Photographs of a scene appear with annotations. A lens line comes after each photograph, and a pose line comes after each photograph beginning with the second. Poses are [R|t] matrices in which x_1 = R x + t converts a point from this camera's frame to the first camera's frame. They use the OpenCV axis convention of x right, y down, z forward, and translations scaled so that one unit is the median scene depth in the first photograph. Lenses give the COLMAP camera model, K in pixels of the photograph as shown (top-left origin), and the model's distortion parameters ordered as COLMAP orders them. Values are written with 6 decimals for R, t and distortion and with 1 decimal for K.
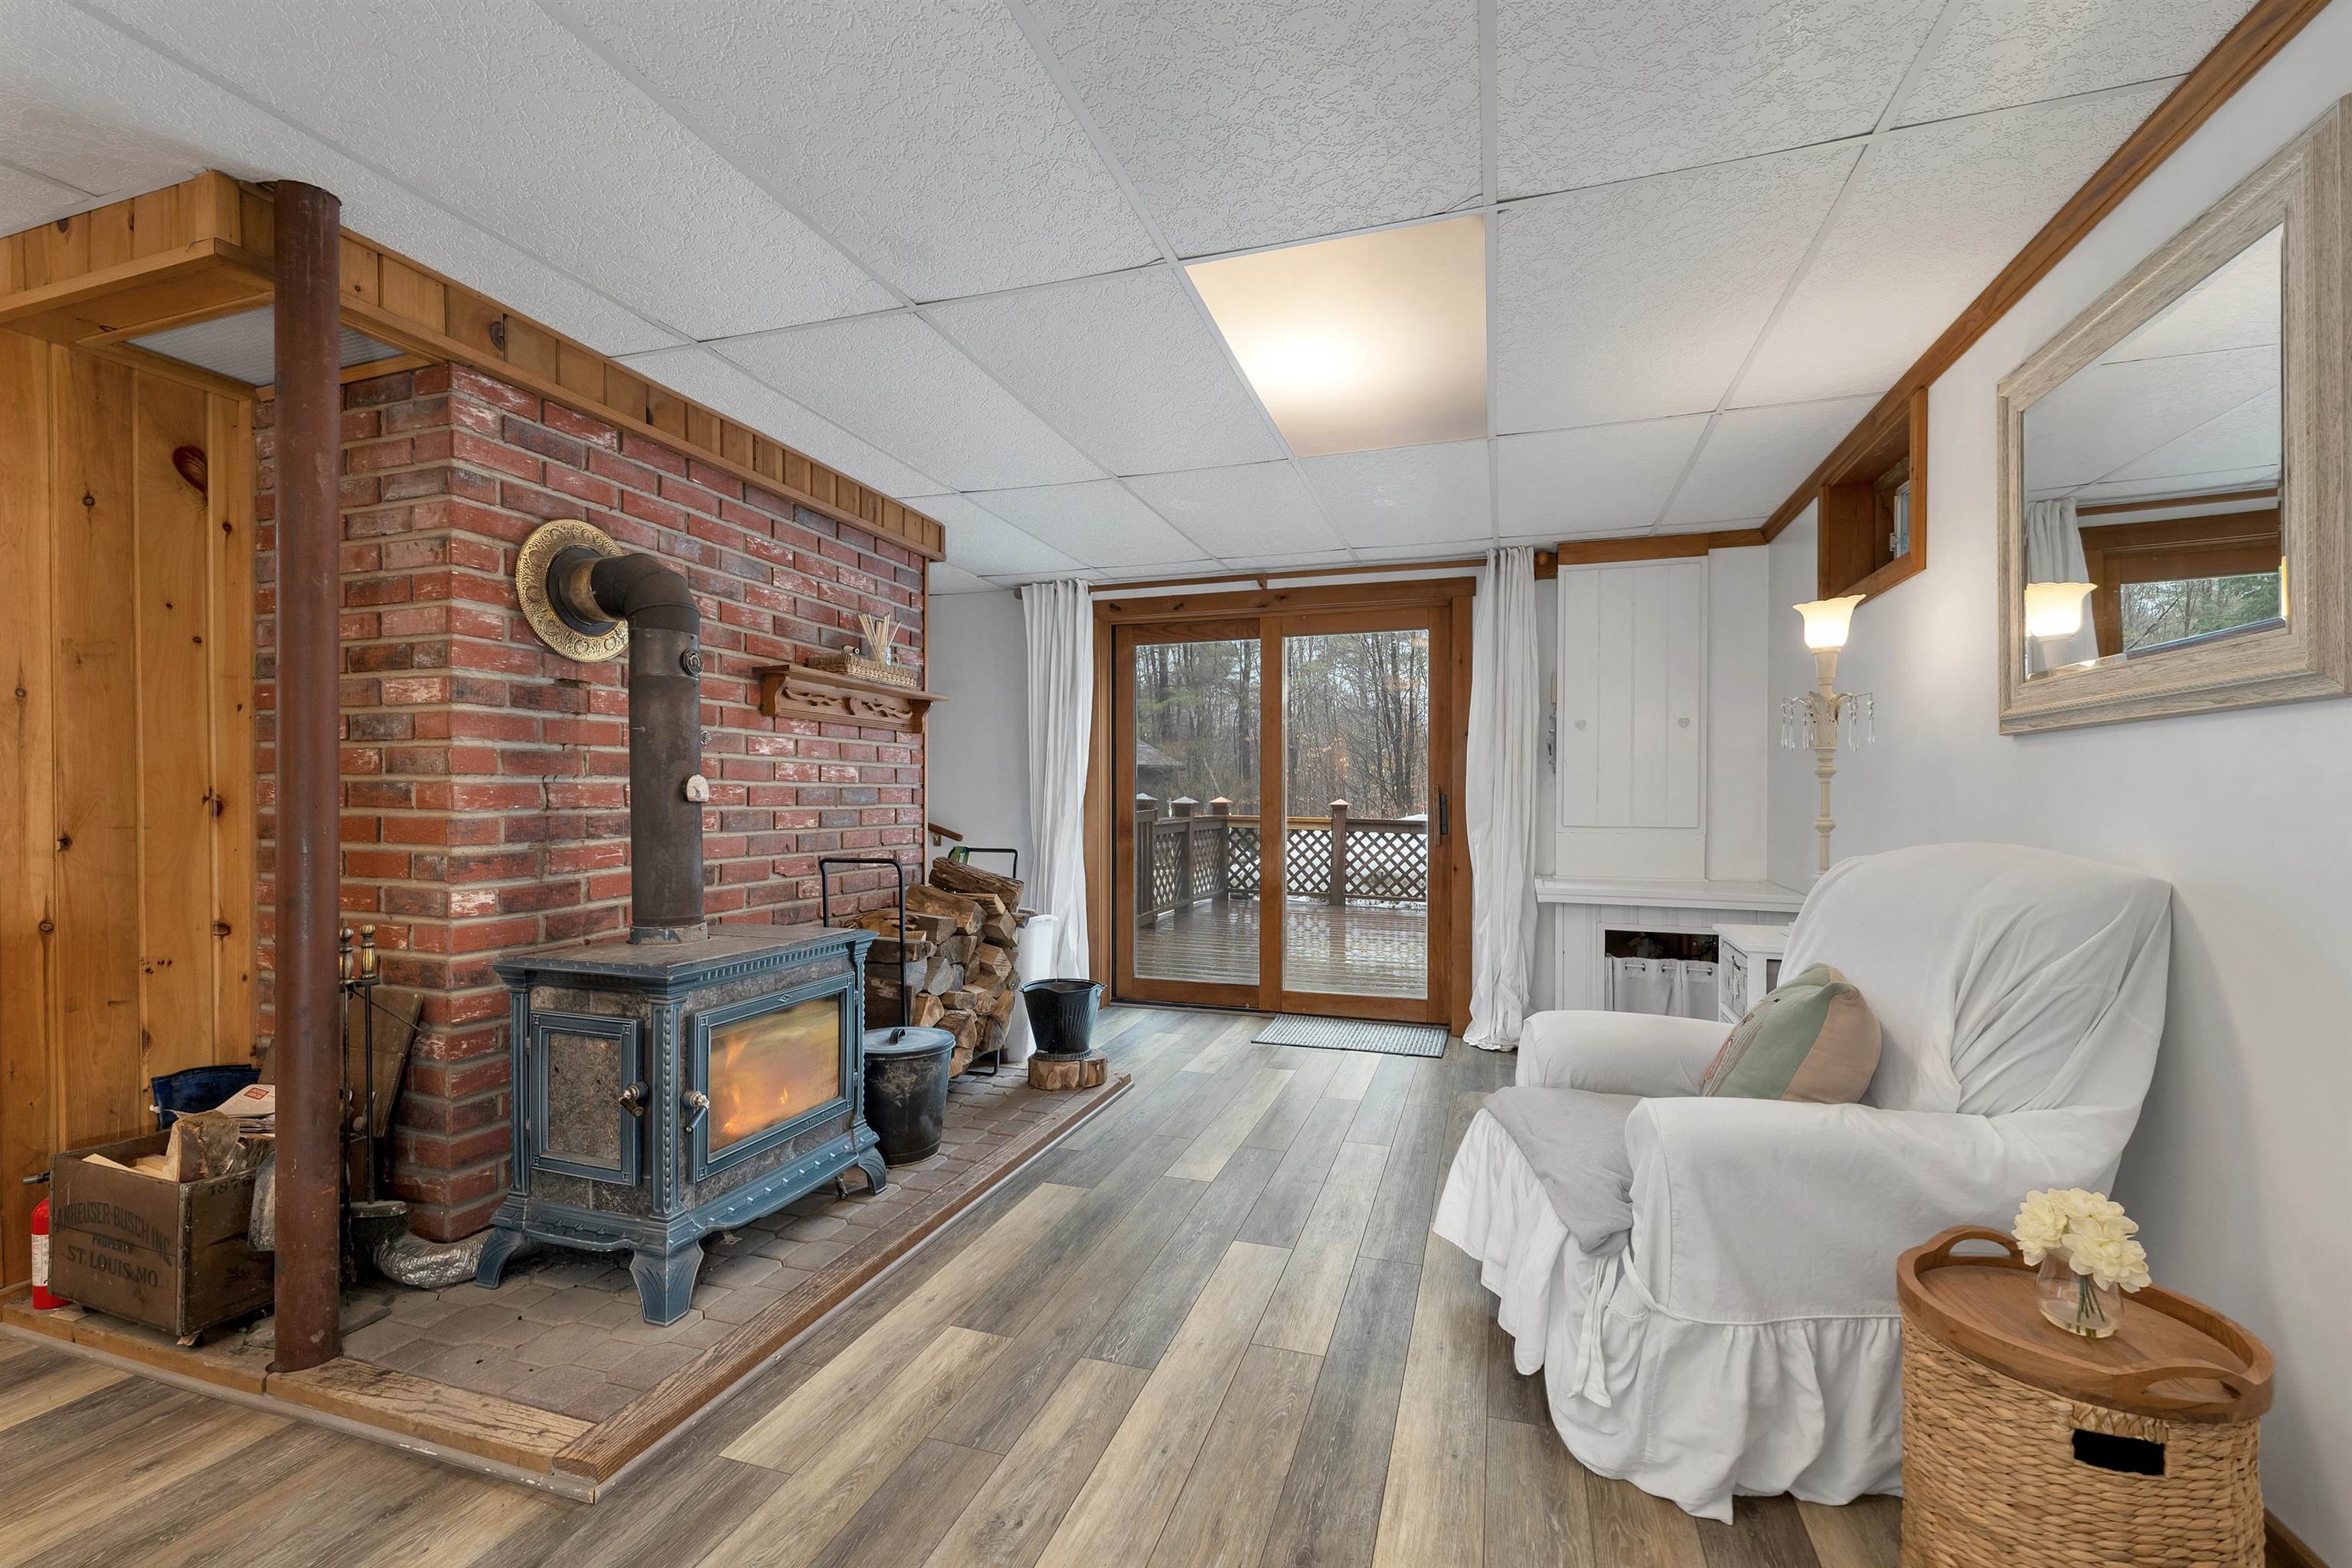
lens RADIAL K [[989.2, 0, 1180.2], [0, 989.2, 799.0], [0, 0, 1]] dist [-0.000639, 0.000061]
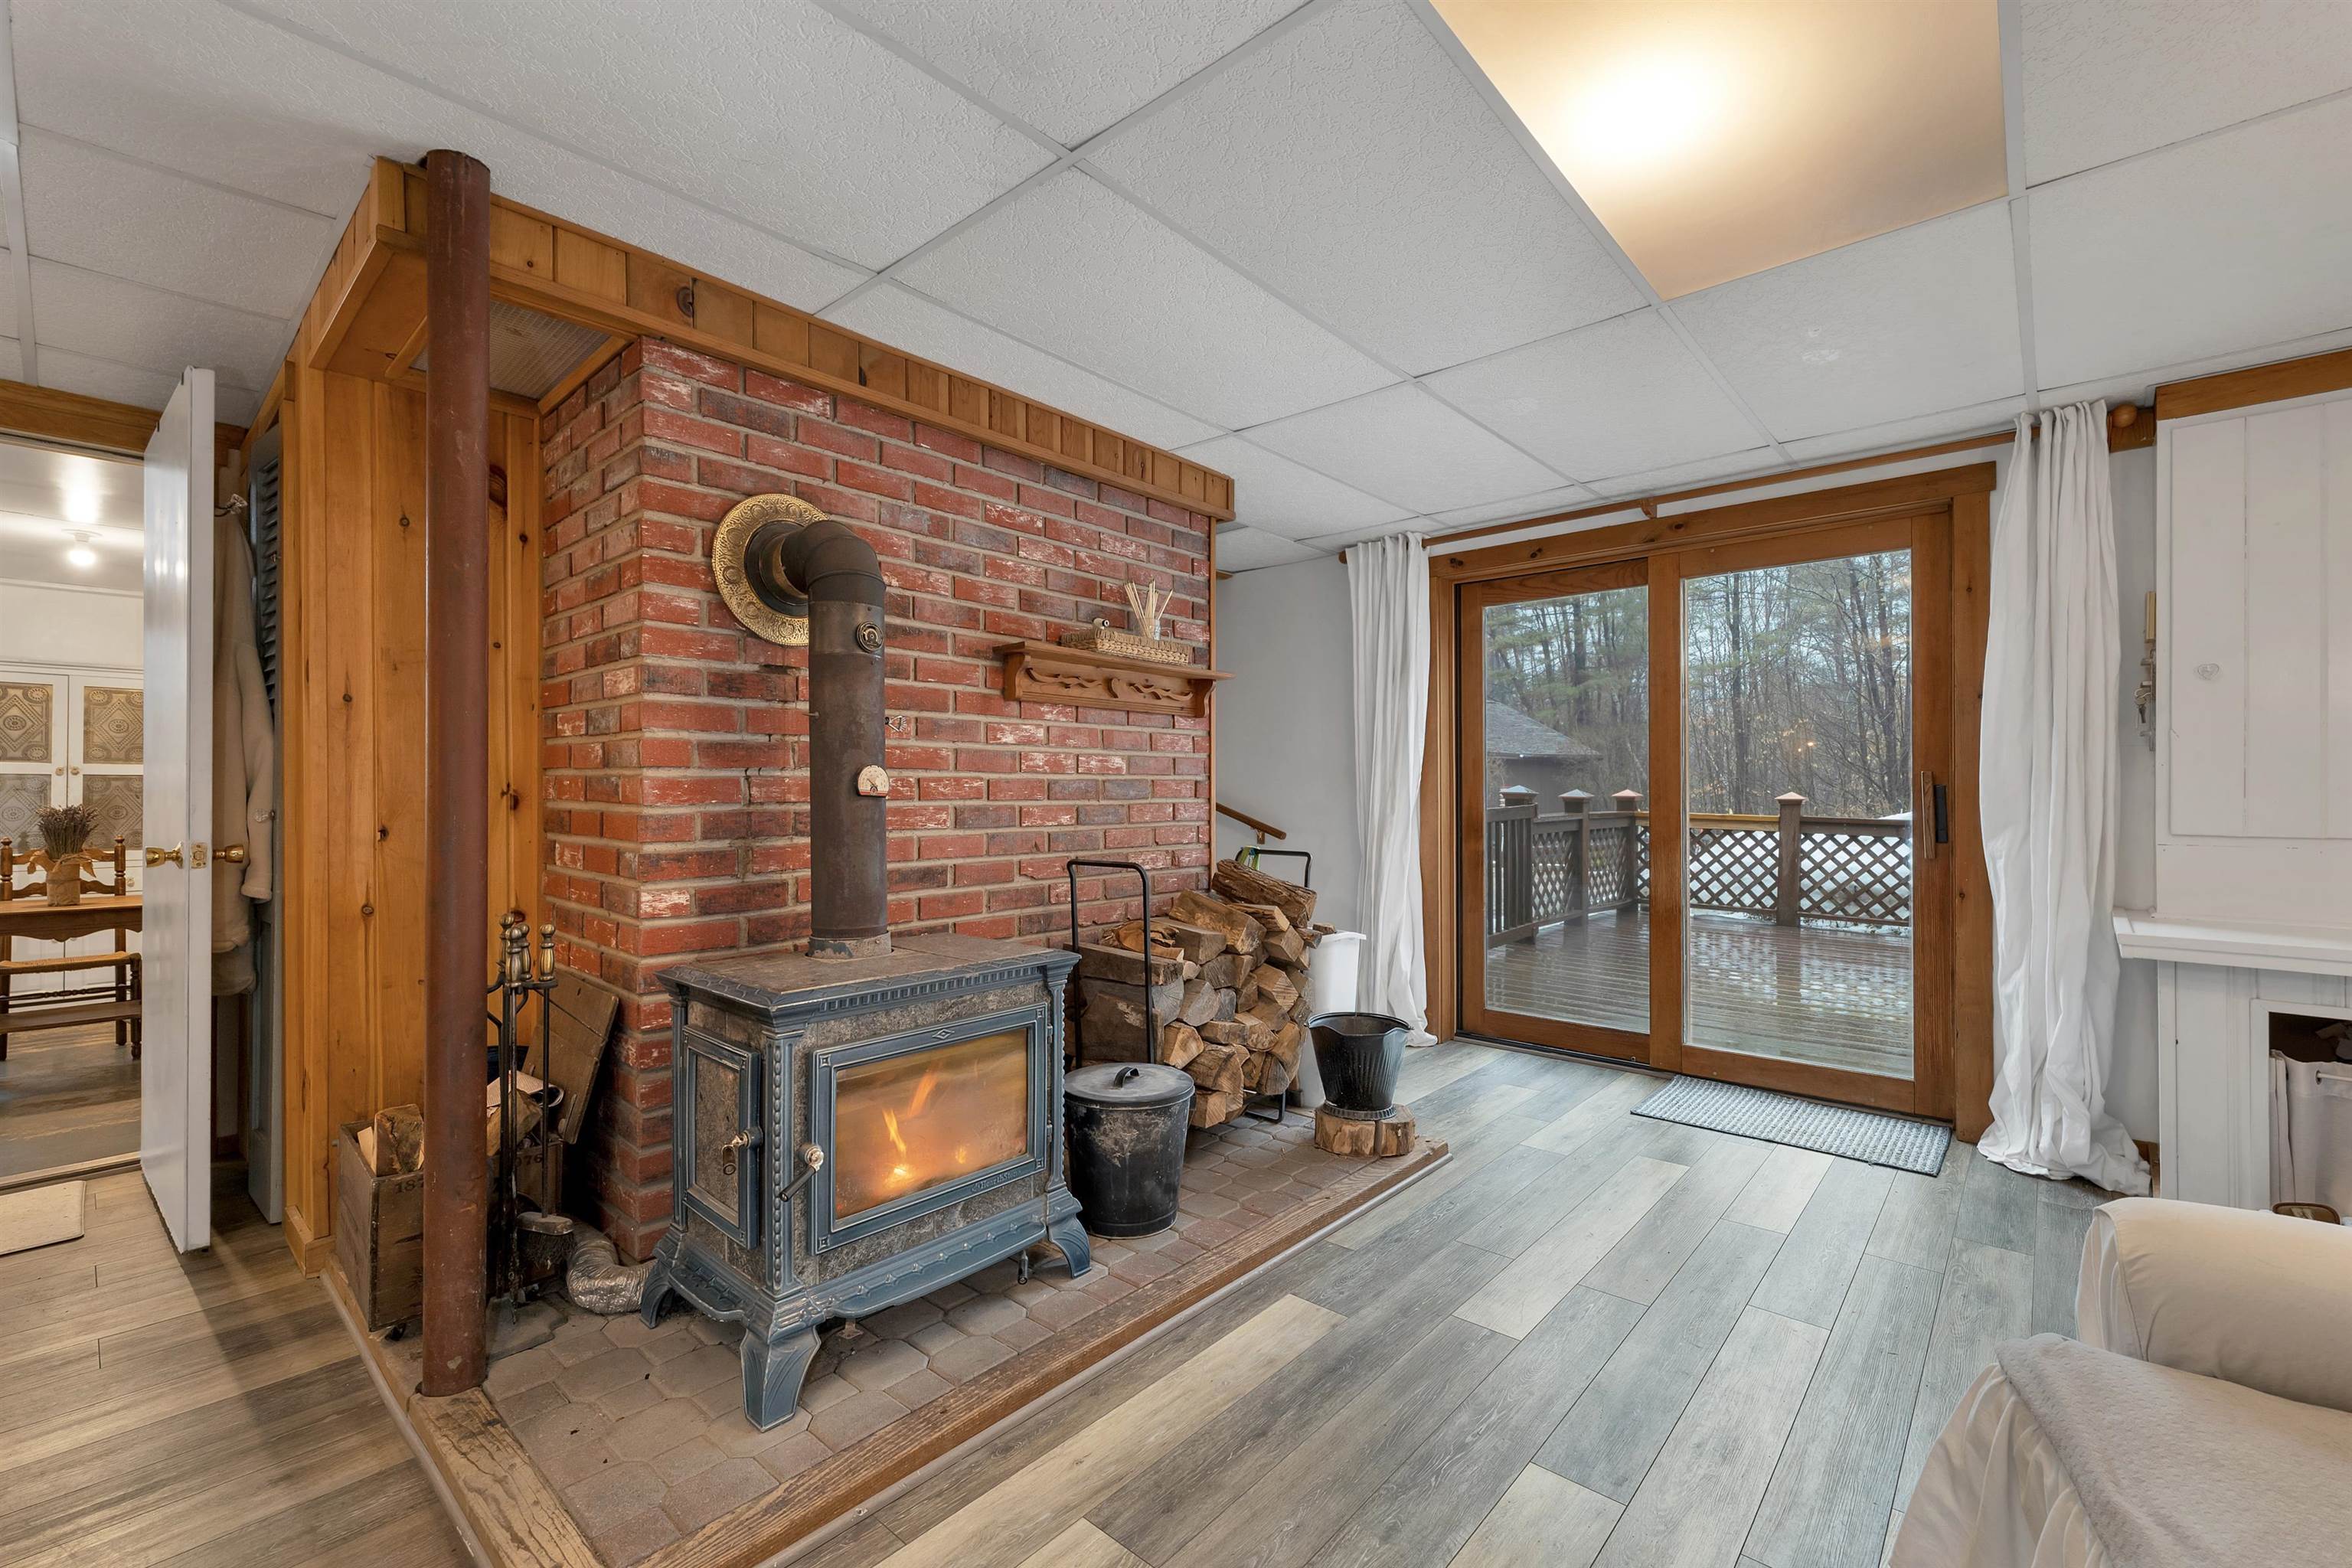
lens RADIAL K [[989.3, 0, 1176.0], [0, 989.3, 784.0], [0, 0, 1]] dist [0.000758, -0.000279]
pose [[0.916751, -0.004921, -0.399429, 0.083062], [0.001552, 0.999960, -0.008758, 0.000068], [0.399456, 0.007409, 0.916722, 0.240505]]
